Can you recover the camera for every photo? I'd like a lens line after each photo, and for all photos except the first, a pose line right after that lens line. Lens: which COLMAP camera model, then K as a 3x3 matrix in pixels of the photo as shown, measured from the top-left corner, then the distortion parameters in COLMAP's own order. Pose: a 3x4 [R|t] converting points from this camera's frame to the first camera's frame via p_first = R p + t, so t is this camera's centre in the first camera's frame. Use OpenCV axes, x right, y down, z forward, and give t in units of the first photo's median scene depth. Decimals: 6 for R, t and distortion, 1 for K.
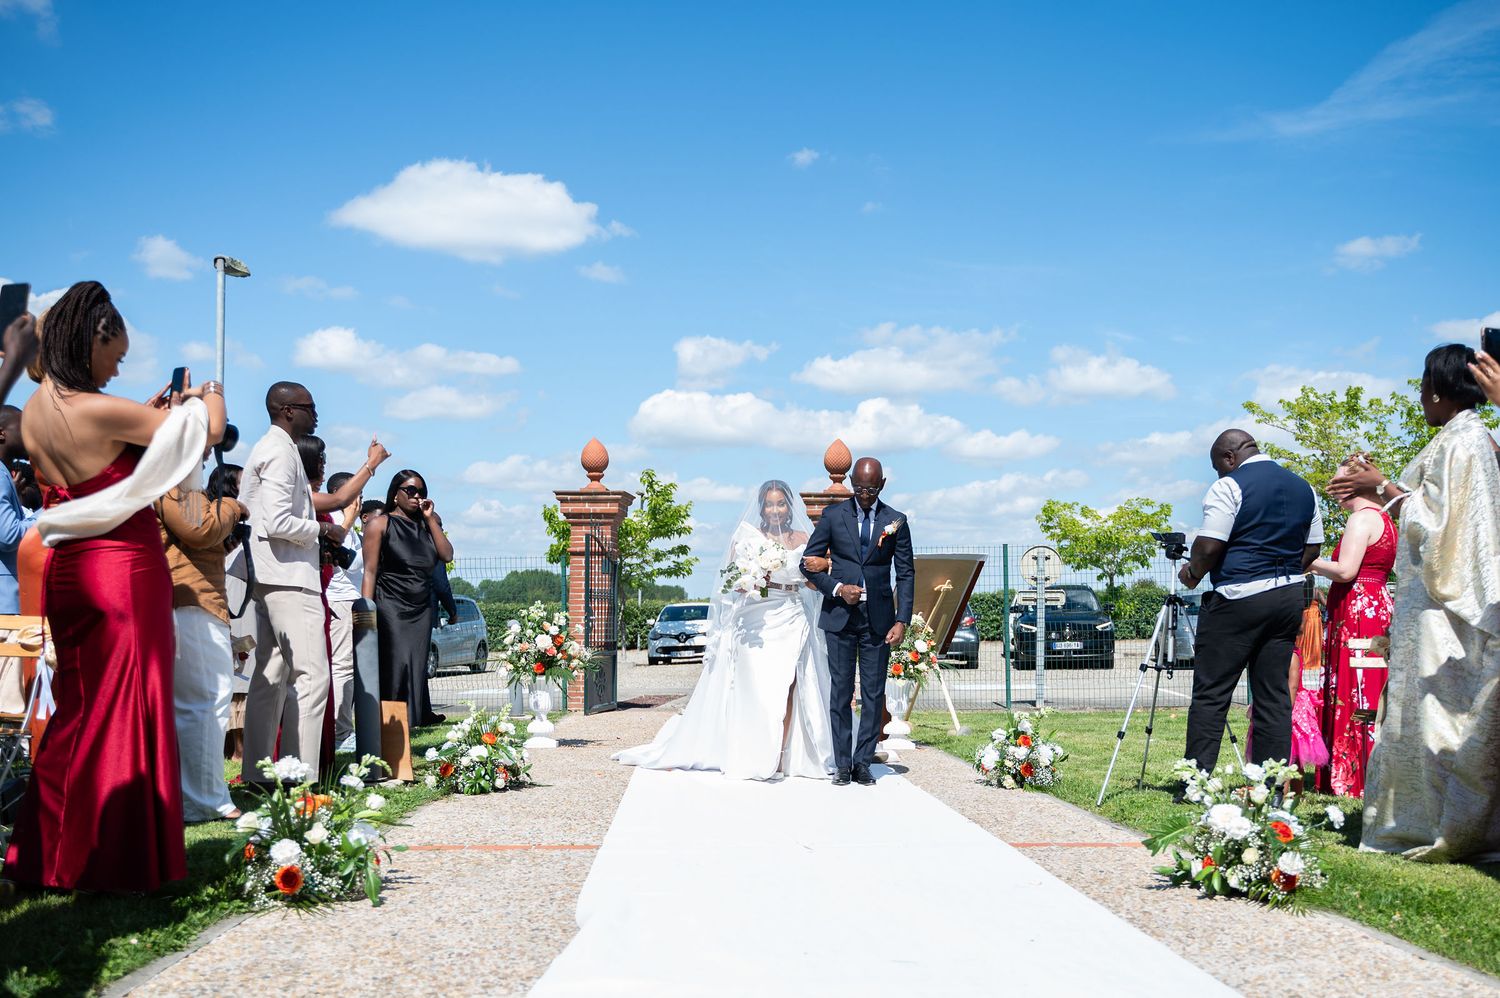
lens RADIAL K [[1417.8, 0, 790.2], [0, 1417.8, 580.8], [0, 0, 1]] dist [-0.015038, 0.000000]
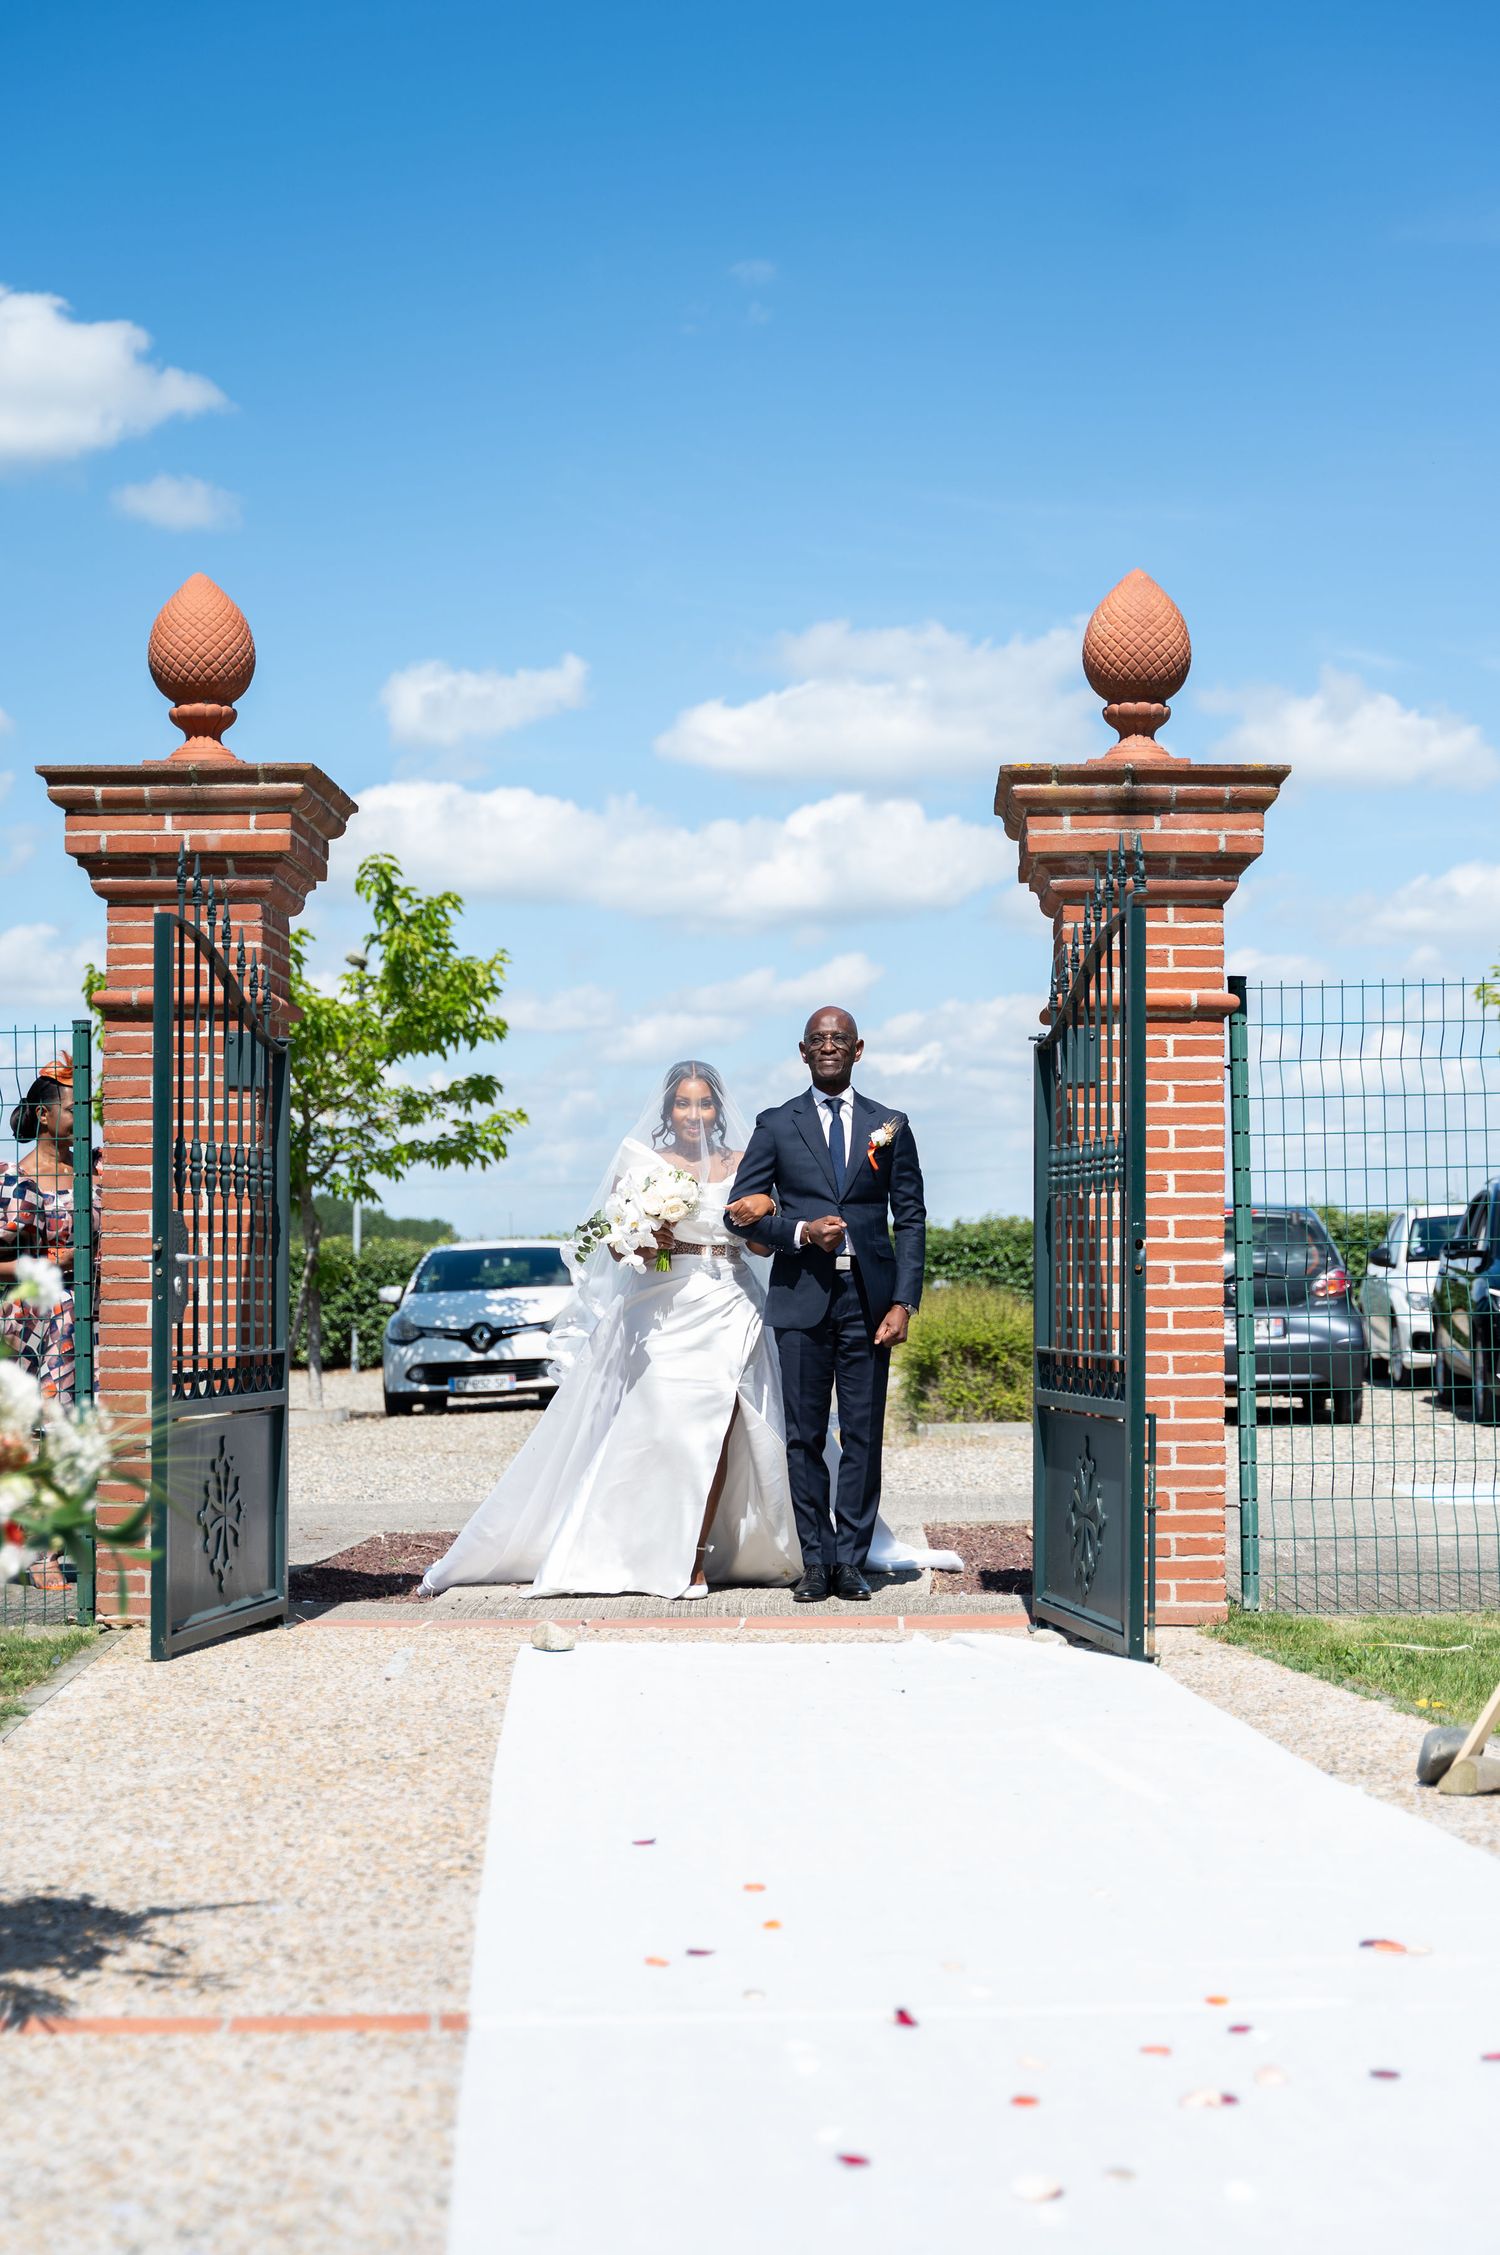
lens RADIAL K [[3290.6, 0, 746.7], [0, 3290.6, 1147.6], [0, 0, 1]] dist [-0.011301, 0.000000]
pose [[0.999883, -0.006081, 0.014048, -0.050308], [0.006320, 0.999836, -0.016982, 0.017128], [-0.013943, 0.017069, 0.999757, 0.428138]]
